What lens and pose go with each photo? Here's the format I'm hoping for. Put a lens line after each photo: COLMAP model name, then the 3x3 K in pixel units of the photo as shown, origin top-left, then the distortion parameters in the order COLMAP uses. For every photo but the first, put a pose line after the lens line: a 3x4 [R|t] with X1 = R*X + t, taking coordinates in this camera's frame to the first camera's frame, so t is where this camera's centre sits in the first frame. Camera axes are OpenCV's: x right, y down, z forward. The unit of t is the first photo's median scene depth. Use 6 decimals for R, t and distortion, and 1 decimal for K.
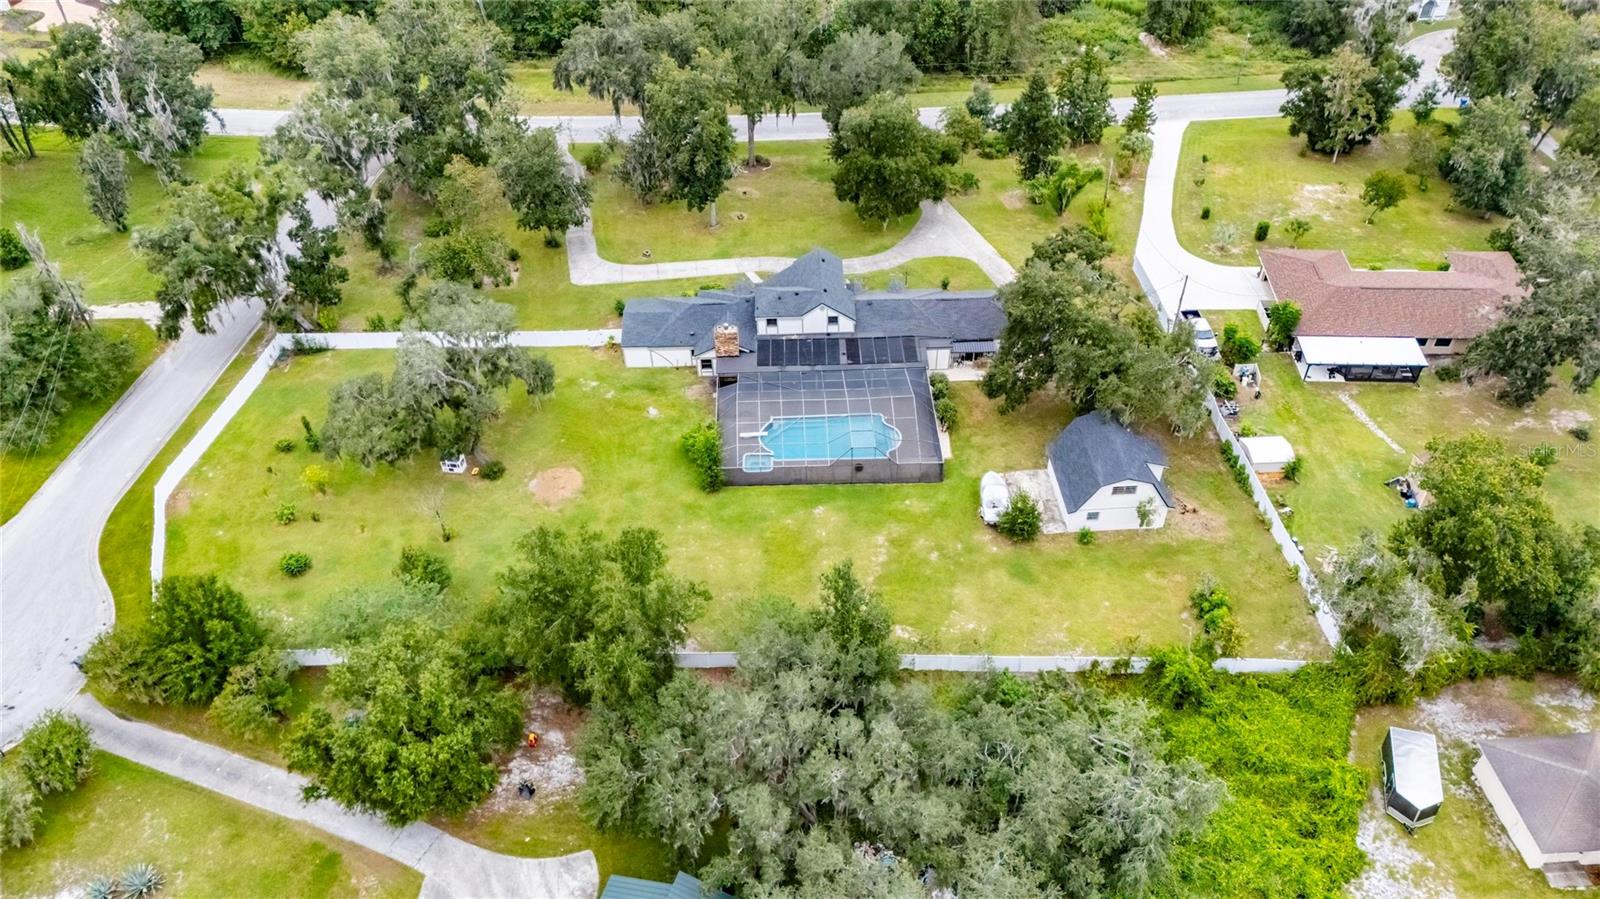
lens RADIAL K [[1134.3, 0, 800.0], [0, 1134.3, 449.5], [0, 0, 1]] dist [0.028914, -0.000753]
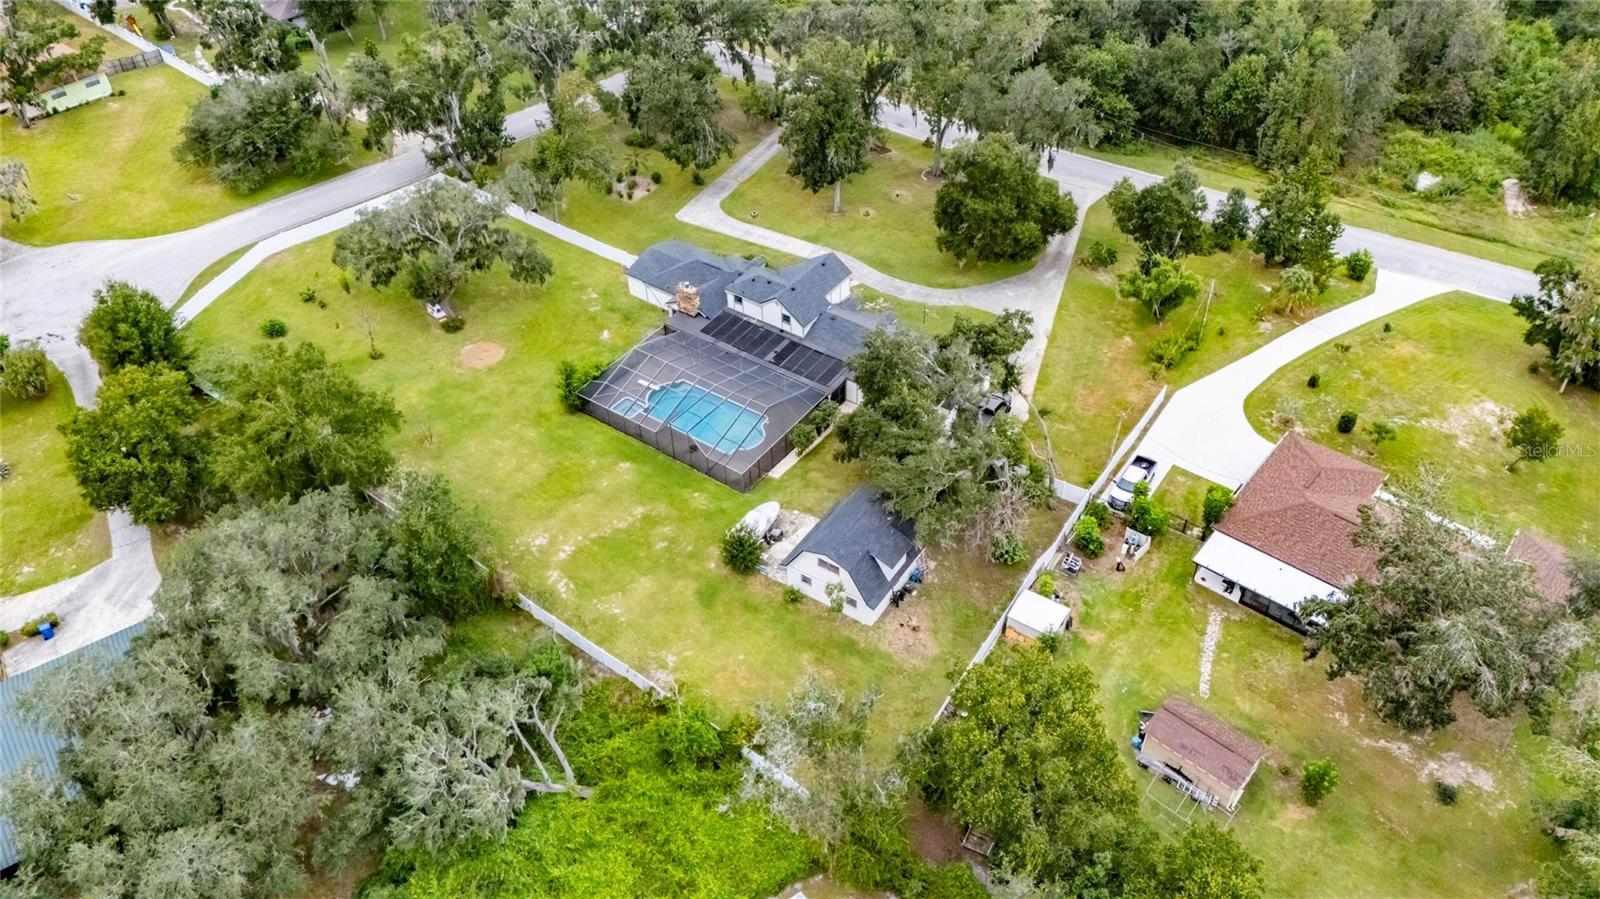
lens RADIAL K [[1134.3, 0, 800.0], [0, 1134.3, 449.5], [0, 0, 1]] dist [0.028914, -0.000753]
pose [[0.806014, 0.403458, -0.433085, 0.530171], [-0.399510, 0.910710, 0.104881, -0.119531], [0.436730, 0.088486, 0.895230, 0.105420]]
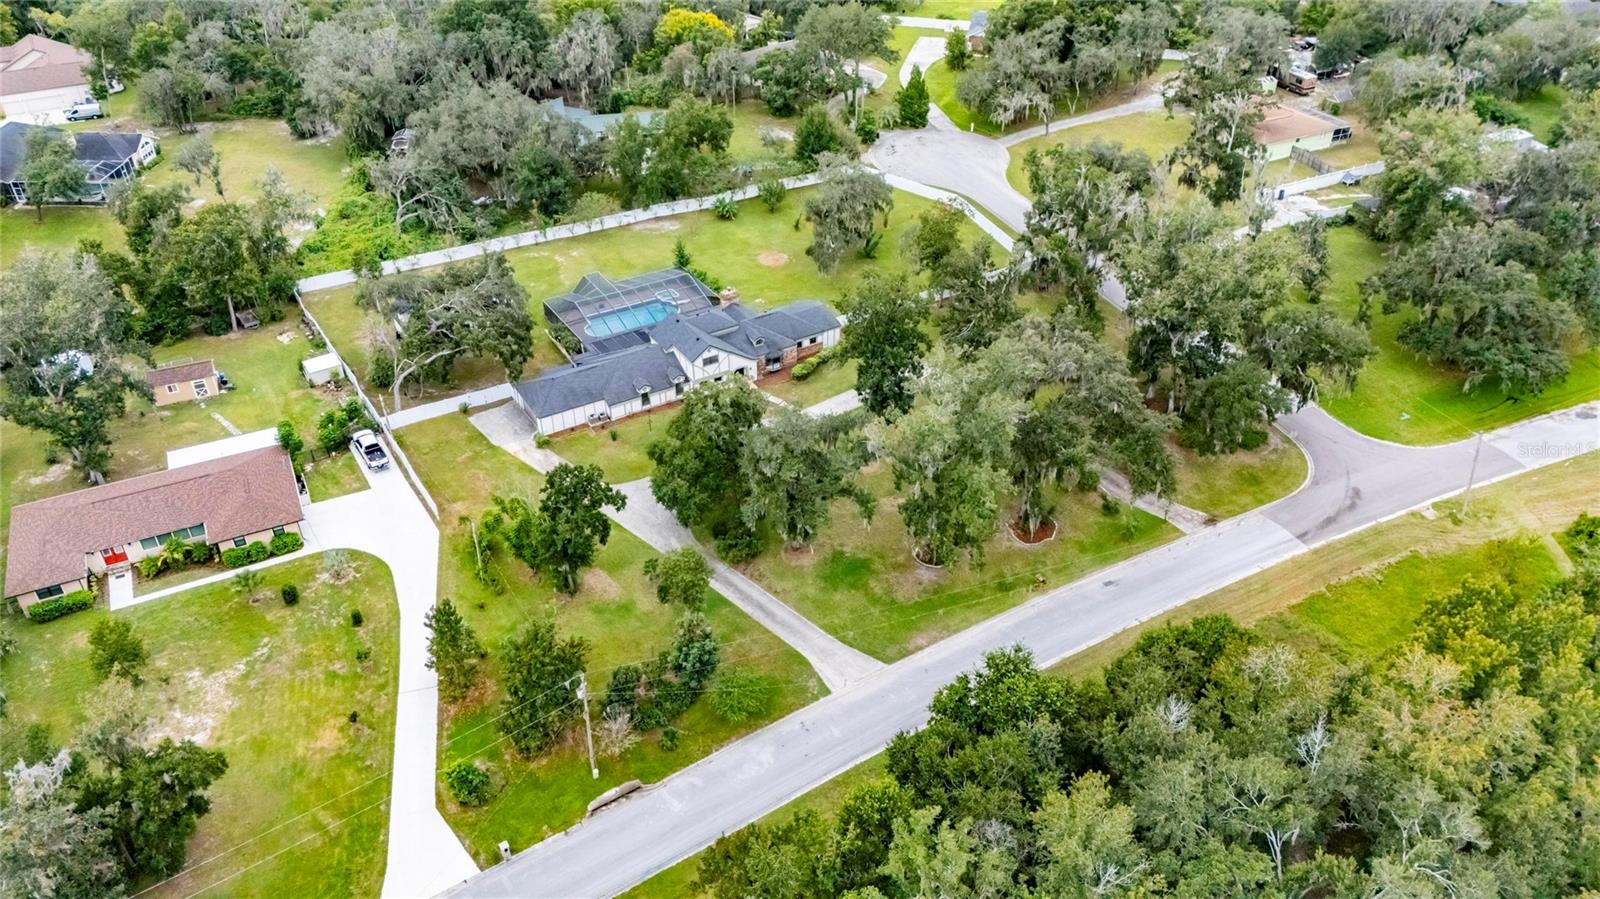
lens RADIAL K [[1134.3, 0, 800.0], [0, 1134.3, 449.5], [0, 0, 1]] dist [0.028914, -0.000753]
pose [[-0.860918, 0.307884, -0.405004, 0.453672], [-0.343996, 0.234224, 0.909289, -1.294876], [0.374817, 0.922143, -0.095736, 1.306318]]
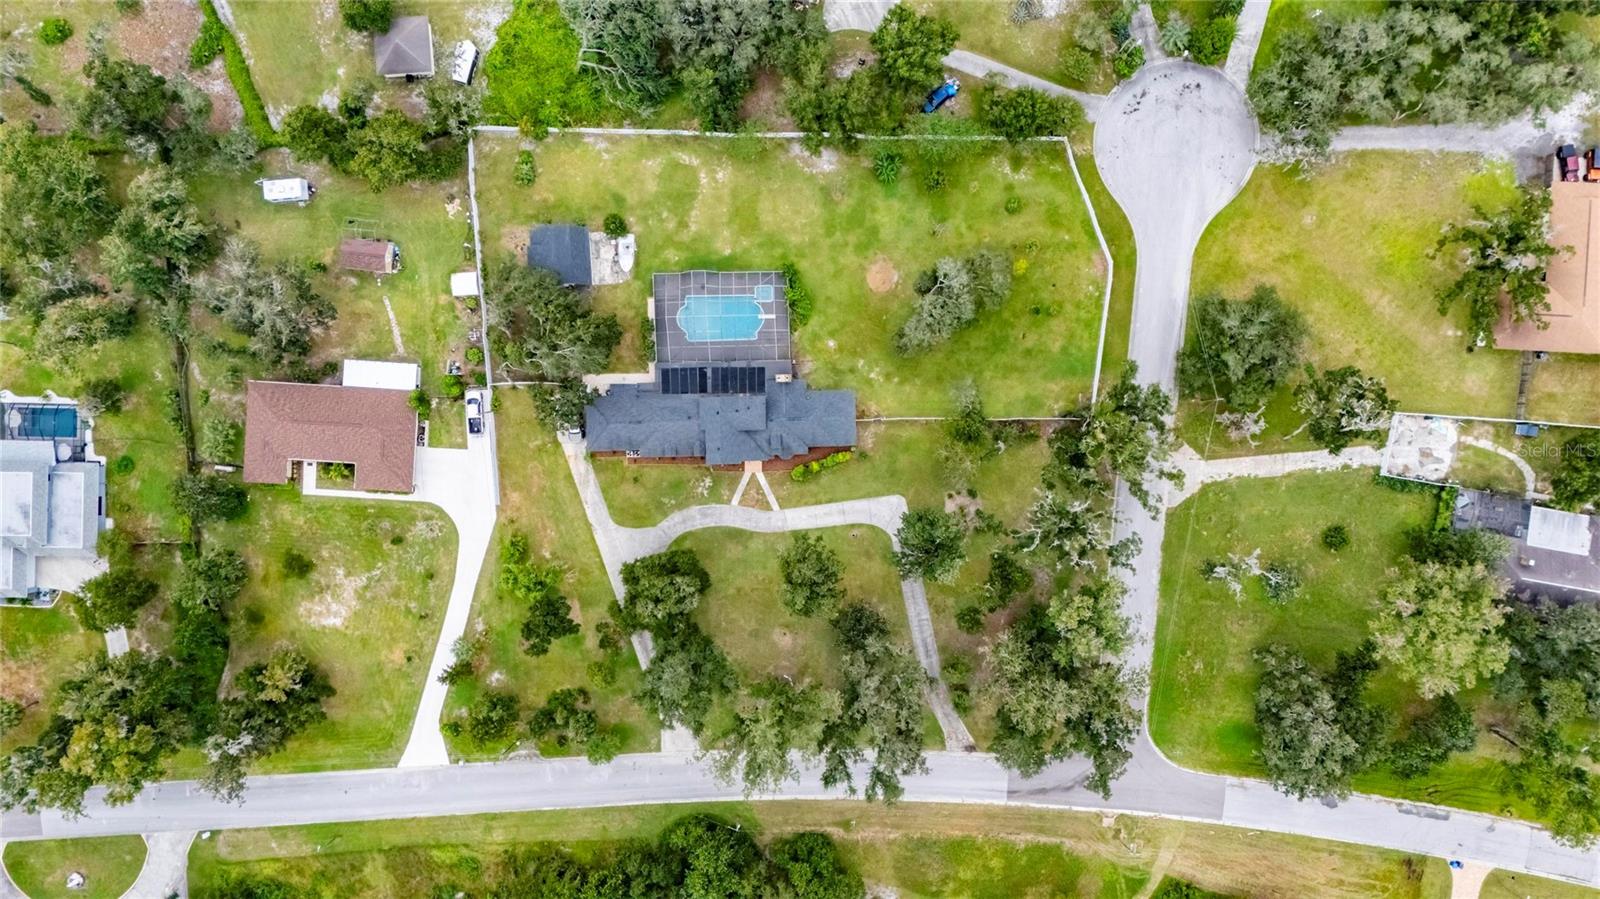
lens RADIAL K [[1134.3, 0, 800.0], [0, 1134.3, 449.5], [0, 0, 1]] dist [0.028914, -0.000753]
pose [[-0.999602, 0.006156, 0.027523, -0.128277], [0.015323, -0.700735, 0.713257, -1.253489], [0.023677, 0.713395, 0.700362, -0.014175]]
